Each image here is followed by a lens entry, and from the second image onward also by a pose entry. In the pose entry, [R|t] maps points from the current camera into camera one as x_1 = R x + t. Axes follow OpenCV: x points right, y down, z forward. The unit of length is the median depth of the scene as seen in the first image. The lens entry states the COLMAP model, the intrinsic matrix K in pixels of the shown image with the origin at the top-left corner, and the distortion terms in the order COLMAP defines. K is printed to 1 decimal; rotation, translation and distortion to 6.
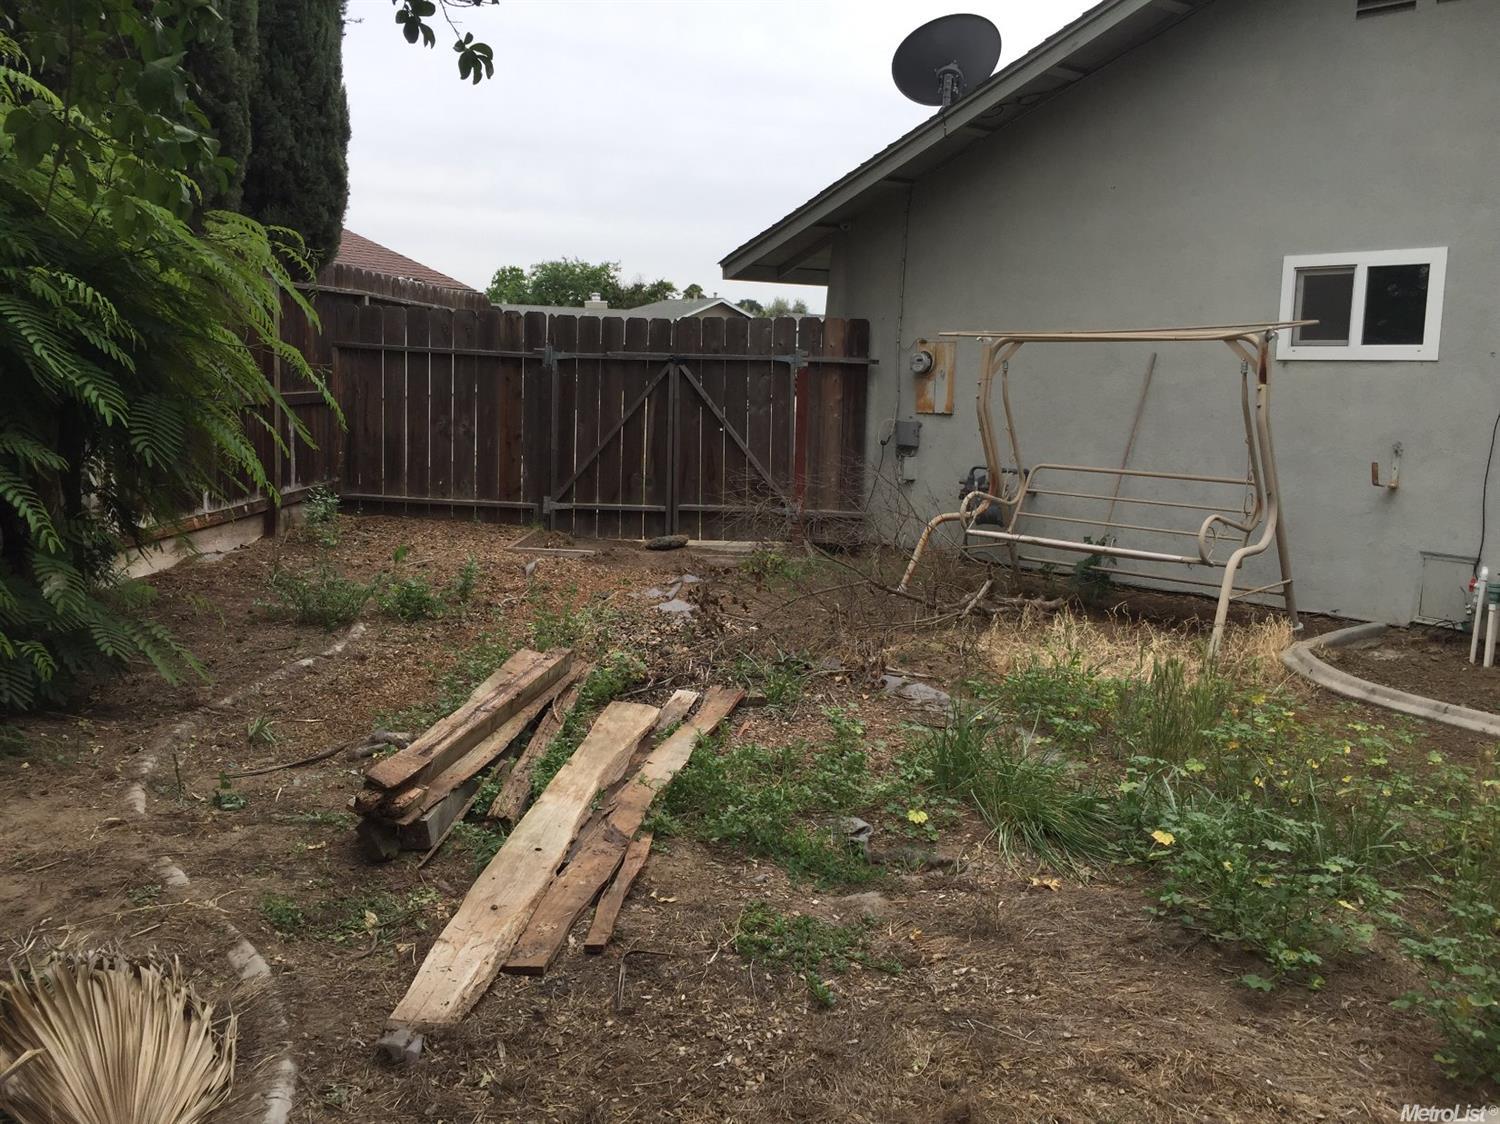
lens RADIAL K [[1319.1, 0, 750.0], [0, 1319.1, 562.0], [0, 0, 1]] dist [0.049889, -0.019880]
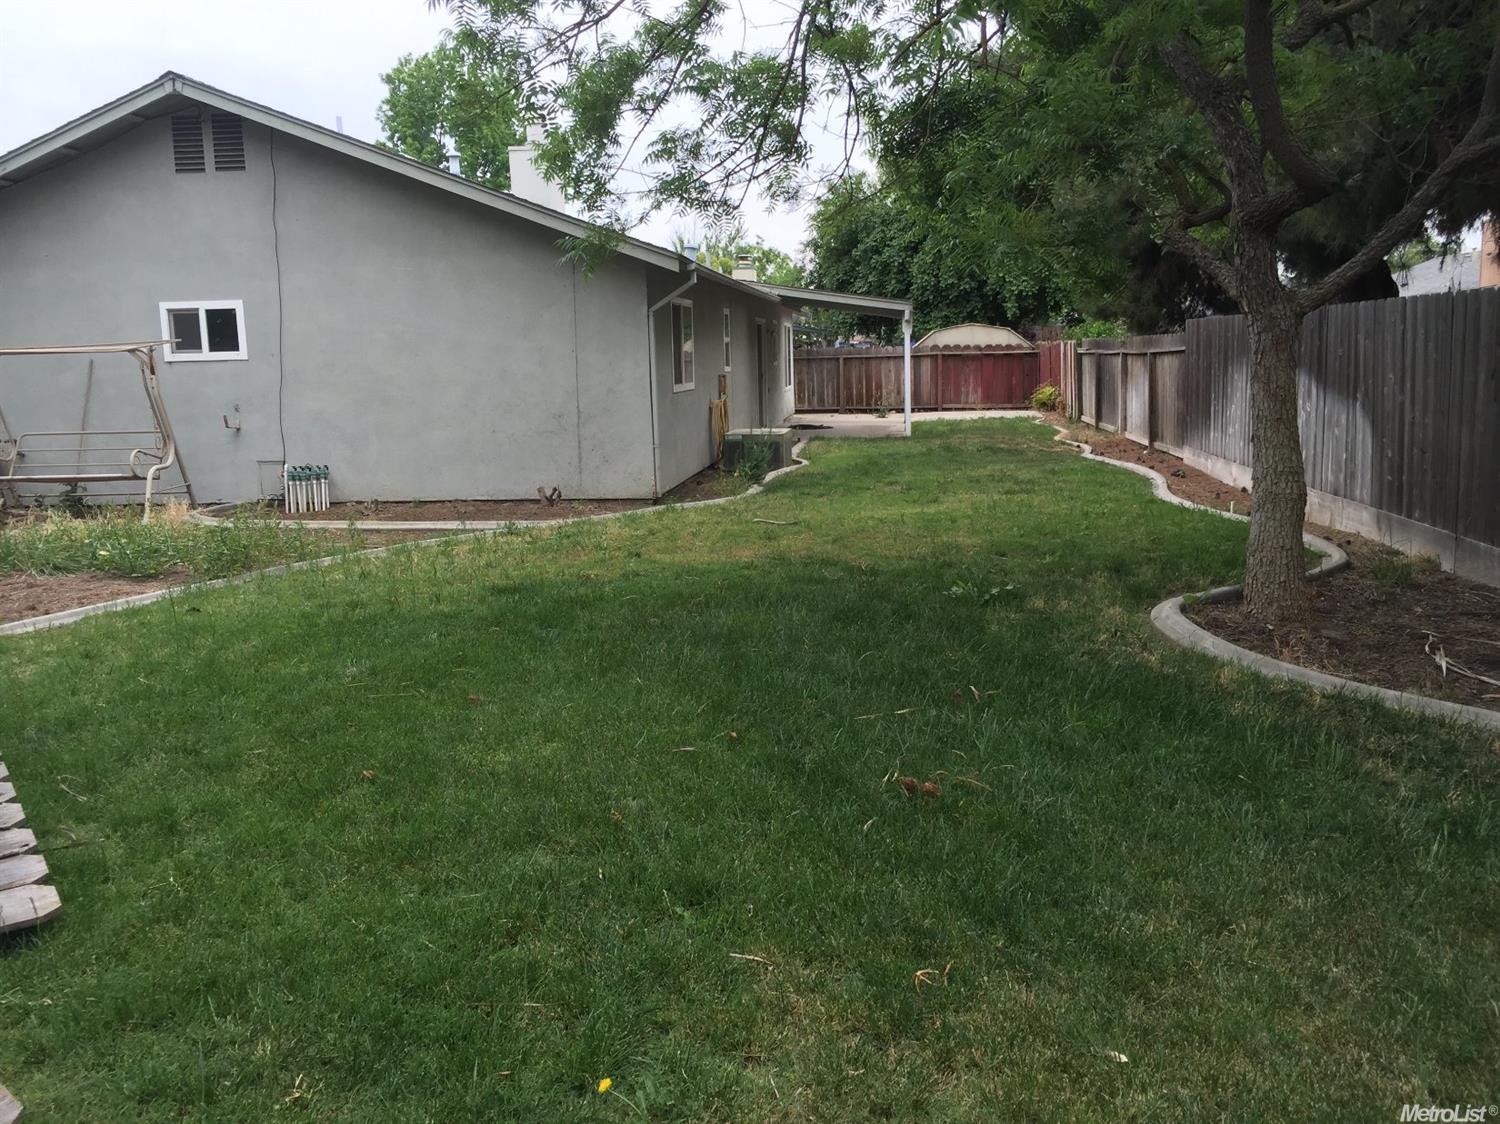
lens RADIAL K [[1319.1, 0, 750.0], [0, 1319.1, 562.0], [0, 0, 1]] dist [0.049889, -0.019880]
pose [[0.764477, -0.135734, 0.630199, -0.163053], [0.135724, 0.989559, 0.048492, 0.134463], [-0.630201, 0.048462, 0.774918, -0.869056]]
